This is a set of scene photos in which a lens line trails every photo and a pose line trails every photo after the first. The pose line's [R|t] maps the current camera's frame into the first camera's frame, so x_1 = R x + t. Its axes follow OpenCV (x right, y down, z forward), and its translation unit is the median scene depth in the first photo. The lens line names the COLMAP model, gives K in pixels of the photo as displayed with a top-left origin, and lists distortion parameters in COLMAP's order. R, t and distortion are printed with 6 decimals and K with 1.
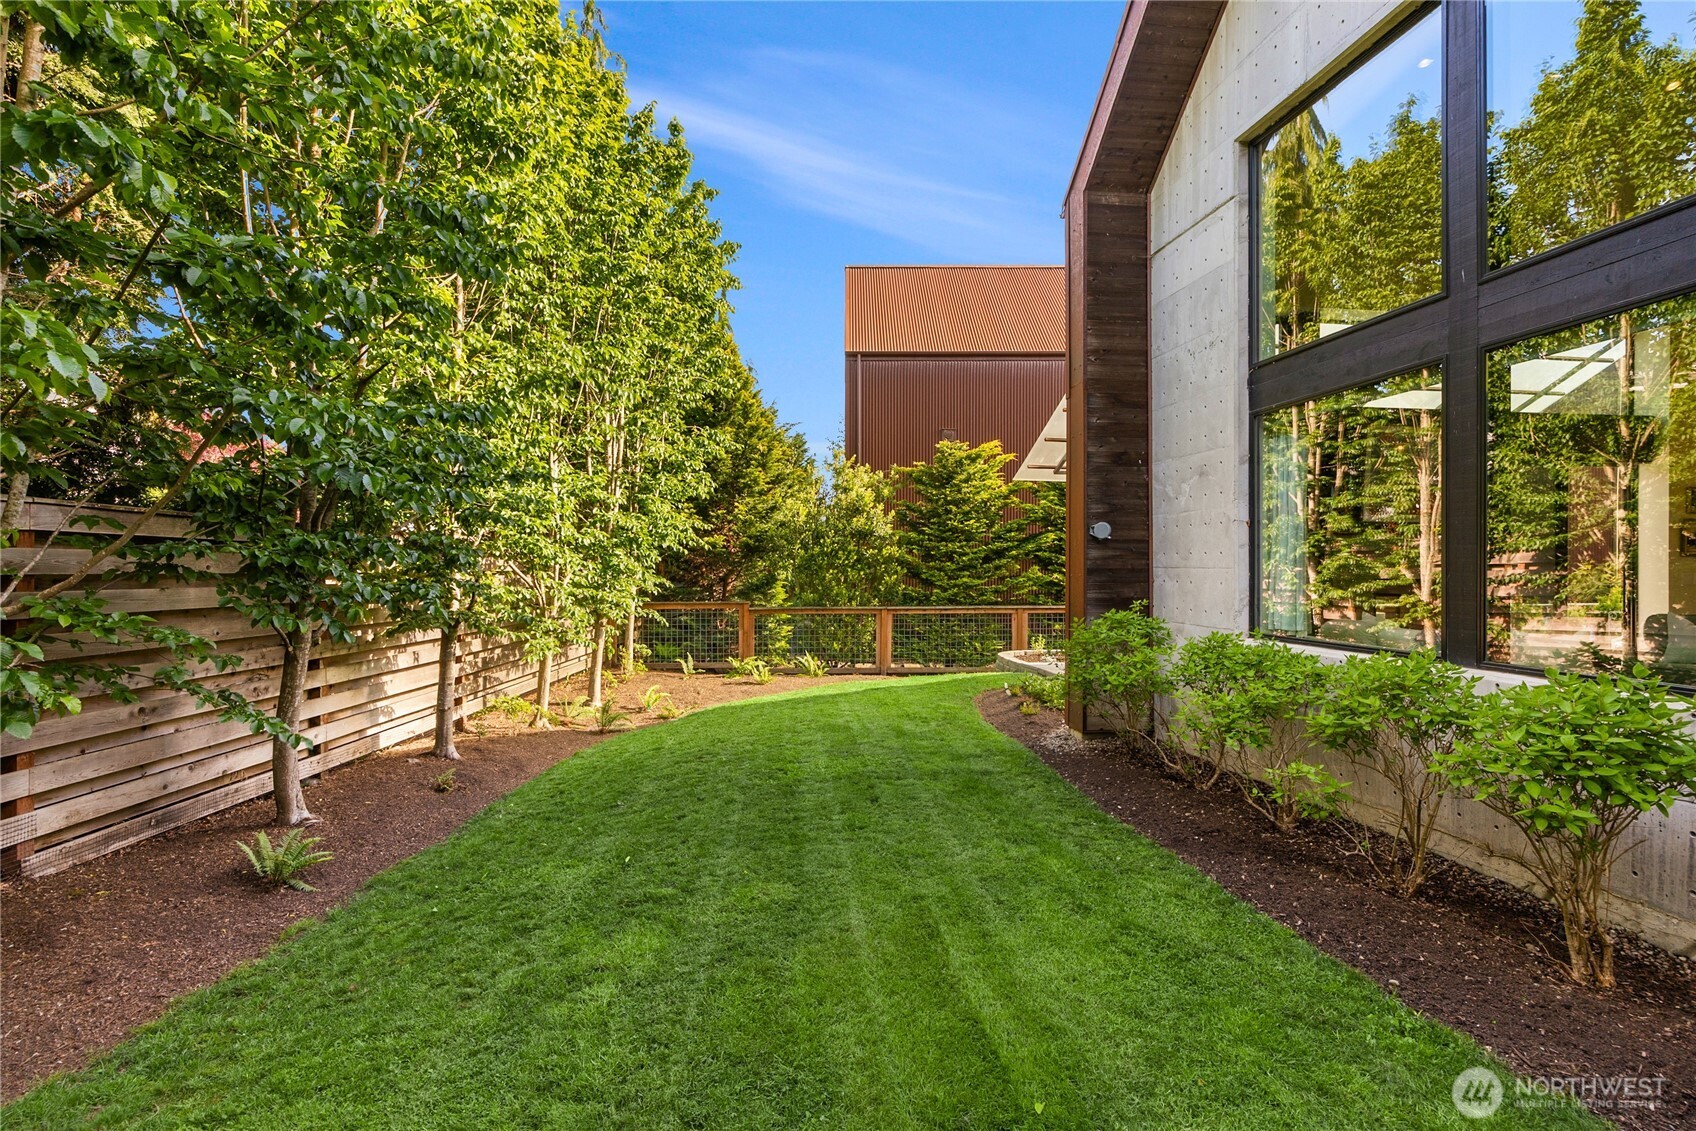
lens RADIAL K [[816.0, 0, 848.4], [0, 816.0, 567.3], [0, 0, 1]] dist [0.002359, 0.001062]
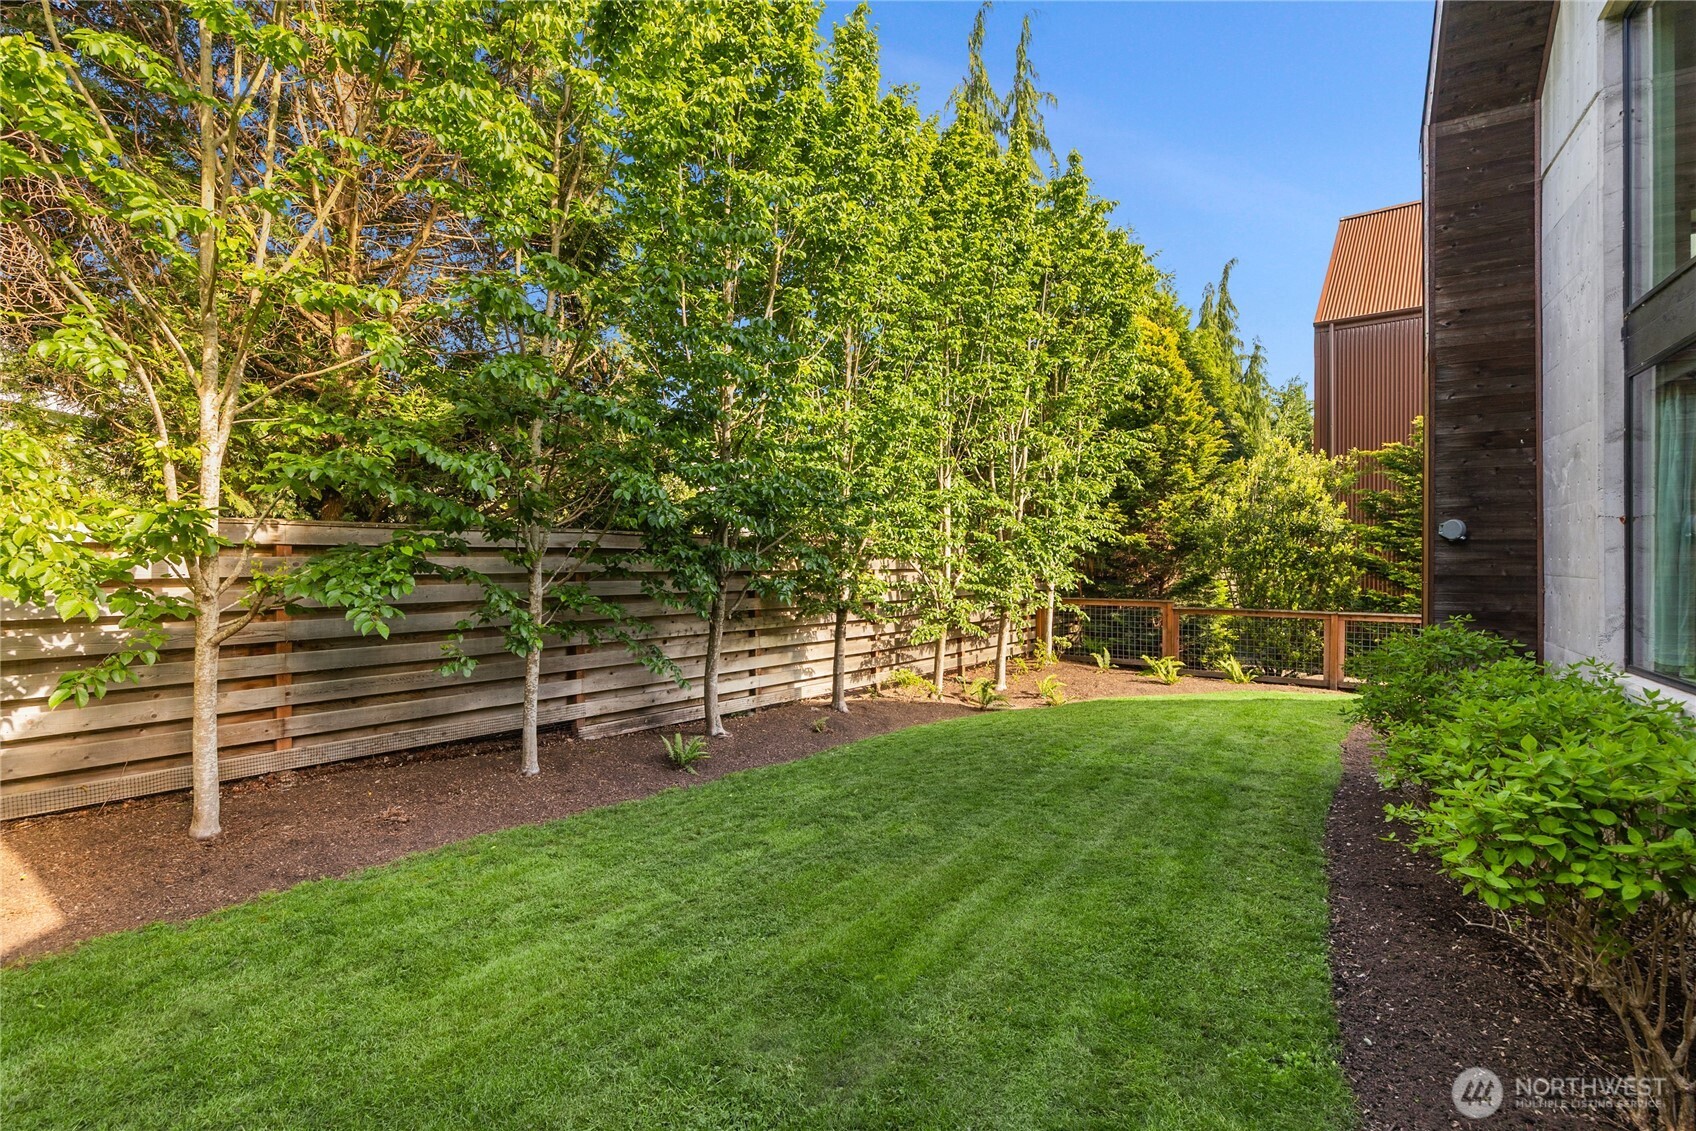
lens RADIAL K [[816.0, 0, 846.7], [0, 816.0, 564.2], [0, 0, 1]] dist [0.002359, 0.001062]
pose [[0.784573, 0.006580, -0.620001, 0.338223], [-0.003516, 0.999975, 0.006162, -0.012498], [0.620026, -0.002655, 0.784577, -0.032822]]
